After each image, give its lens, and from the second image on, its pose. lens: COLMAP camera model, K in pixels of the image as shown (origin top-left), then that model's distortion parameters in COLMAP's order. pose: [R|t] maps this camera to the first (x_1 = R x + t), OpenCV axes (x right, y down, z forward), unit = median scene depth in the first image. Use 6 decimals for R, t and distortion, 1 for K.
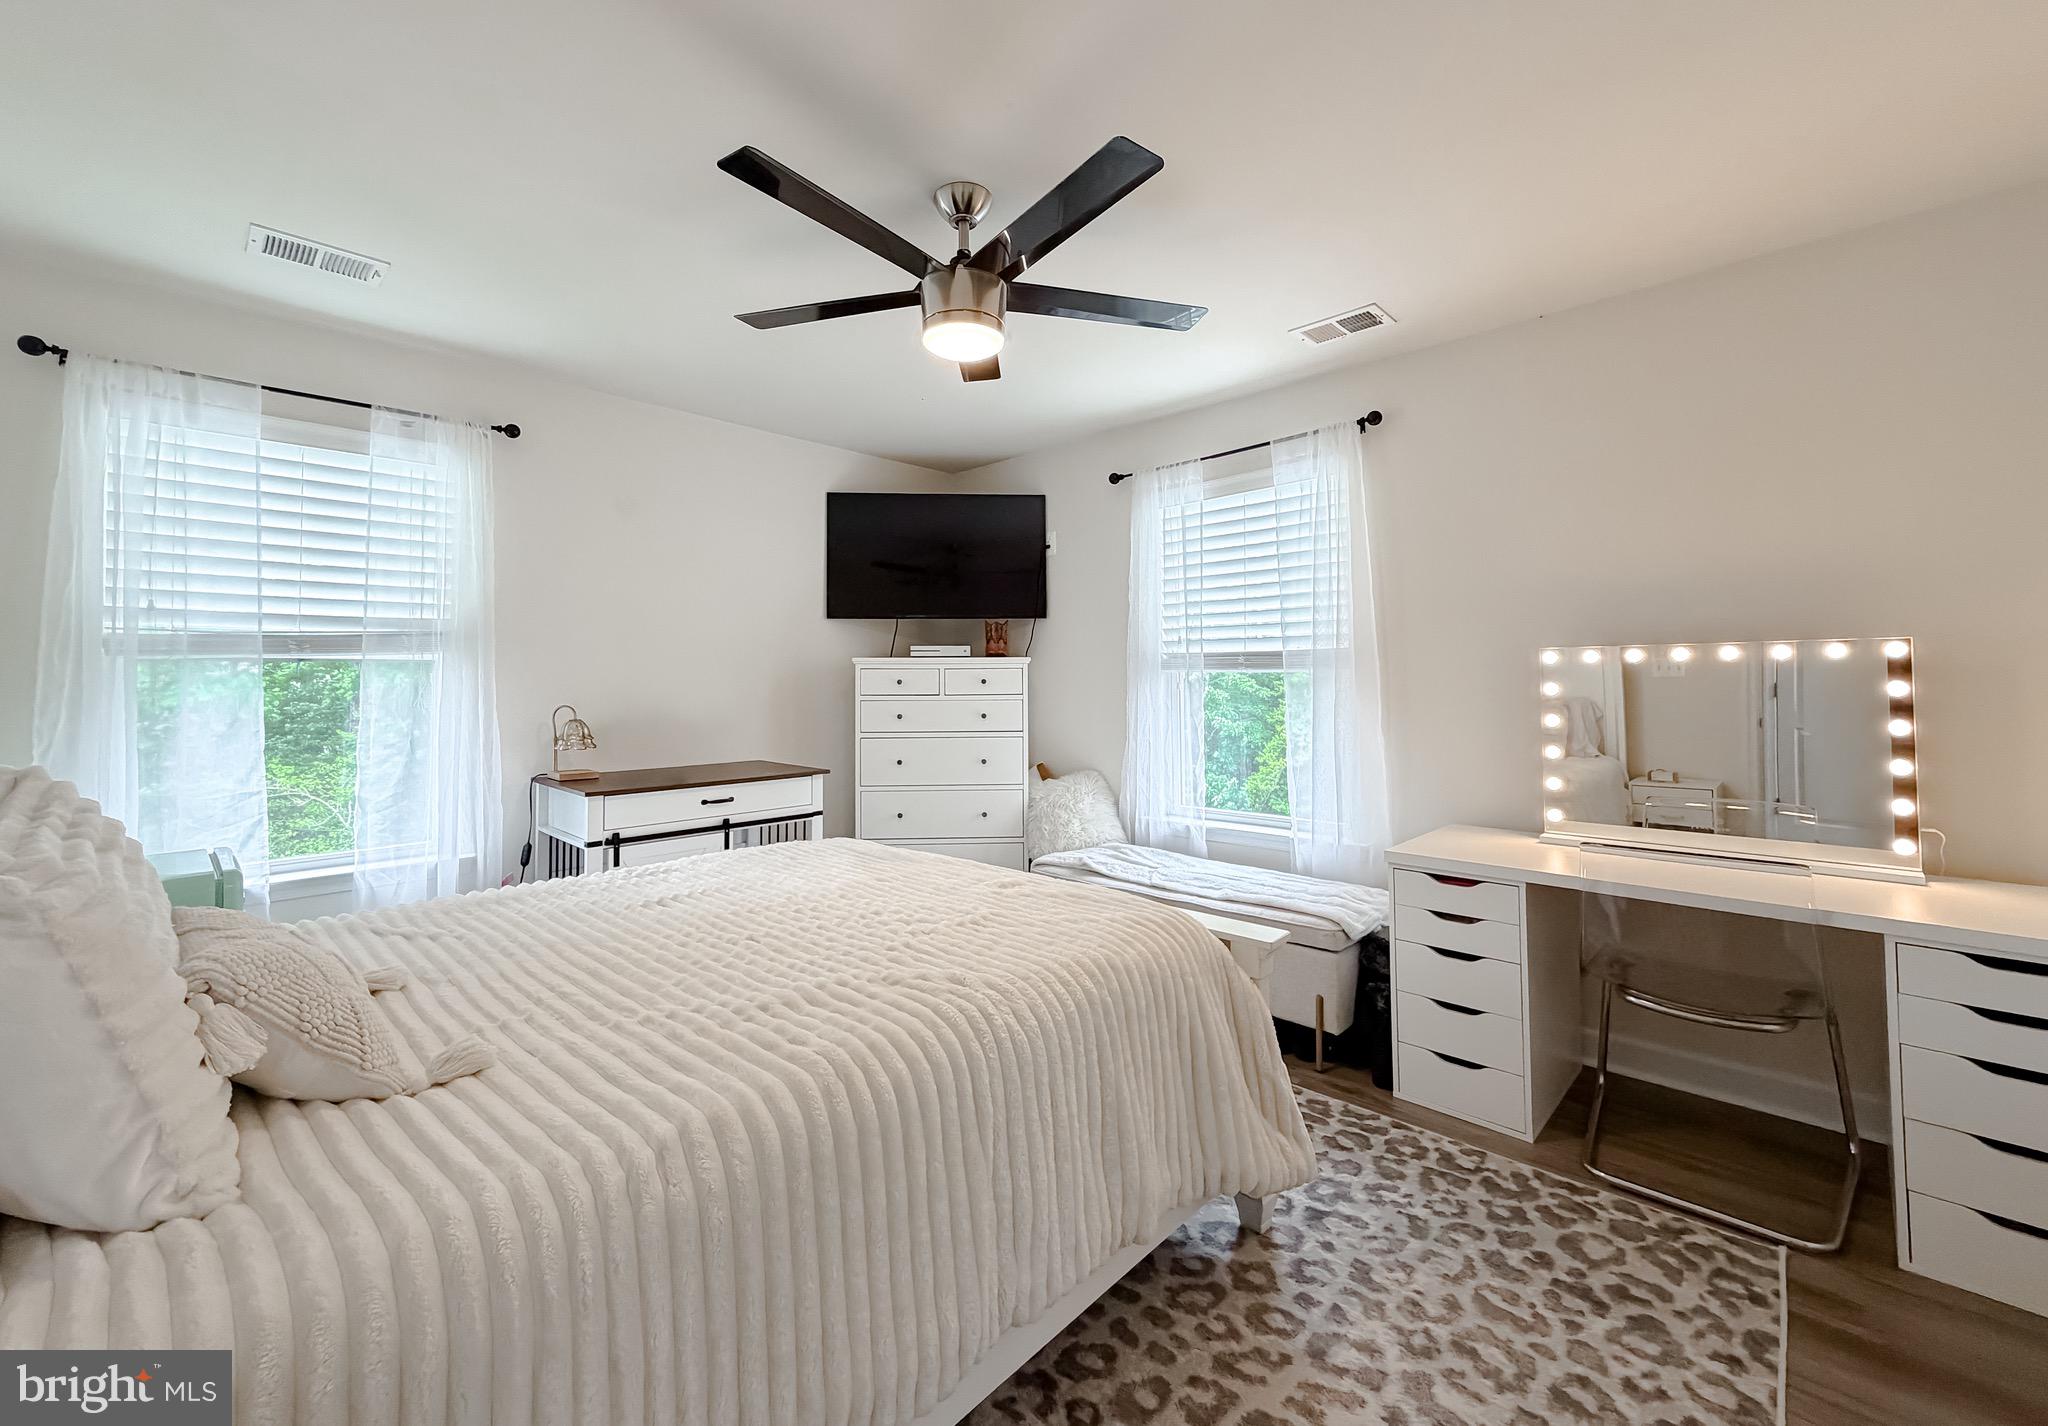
lens RADIAL K [[825.8, 0, 1028.4], [0, 825.8, 647.3], [0, 0, 1]] dist [-0.002850, 0.000142]
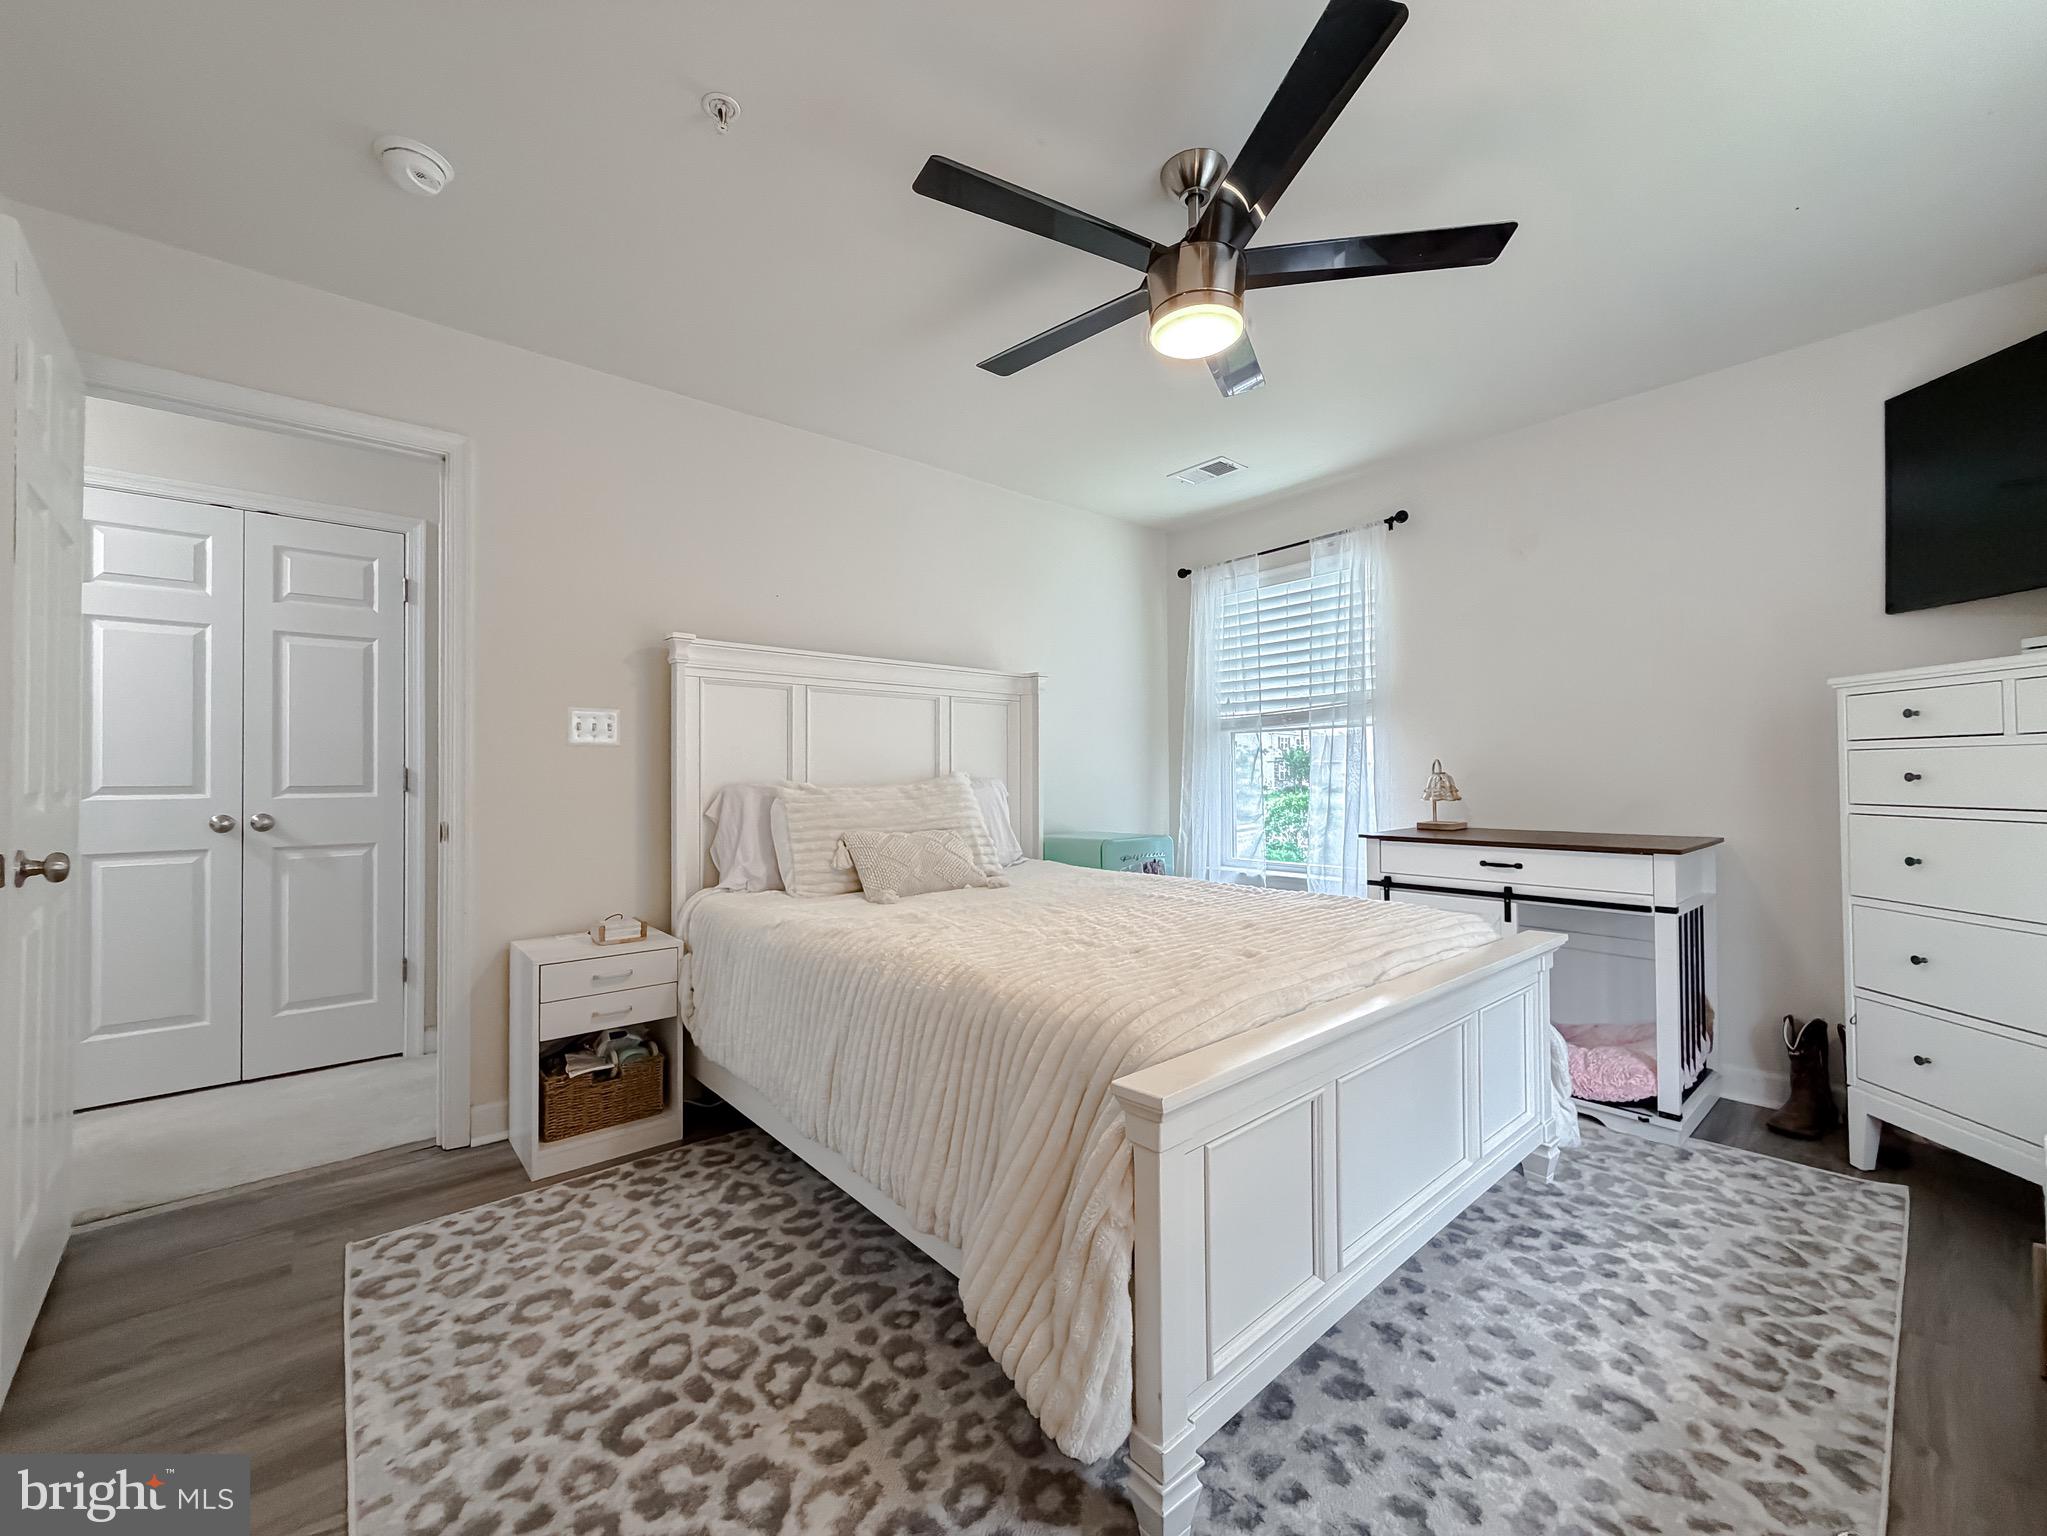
lens RADIAL K [[829.0, 0, 1023.9], [0, 829.0, 770.4], [0, 0, 1]] dist [0.001621, -0.000012]
pose [[-0.111441, -0.003323, -0.993766, 1.099992], [0.052657, 0.998570, -0.009244, 0.132945], [0.992375, -0.053359, -0.111107, 1.185746]]
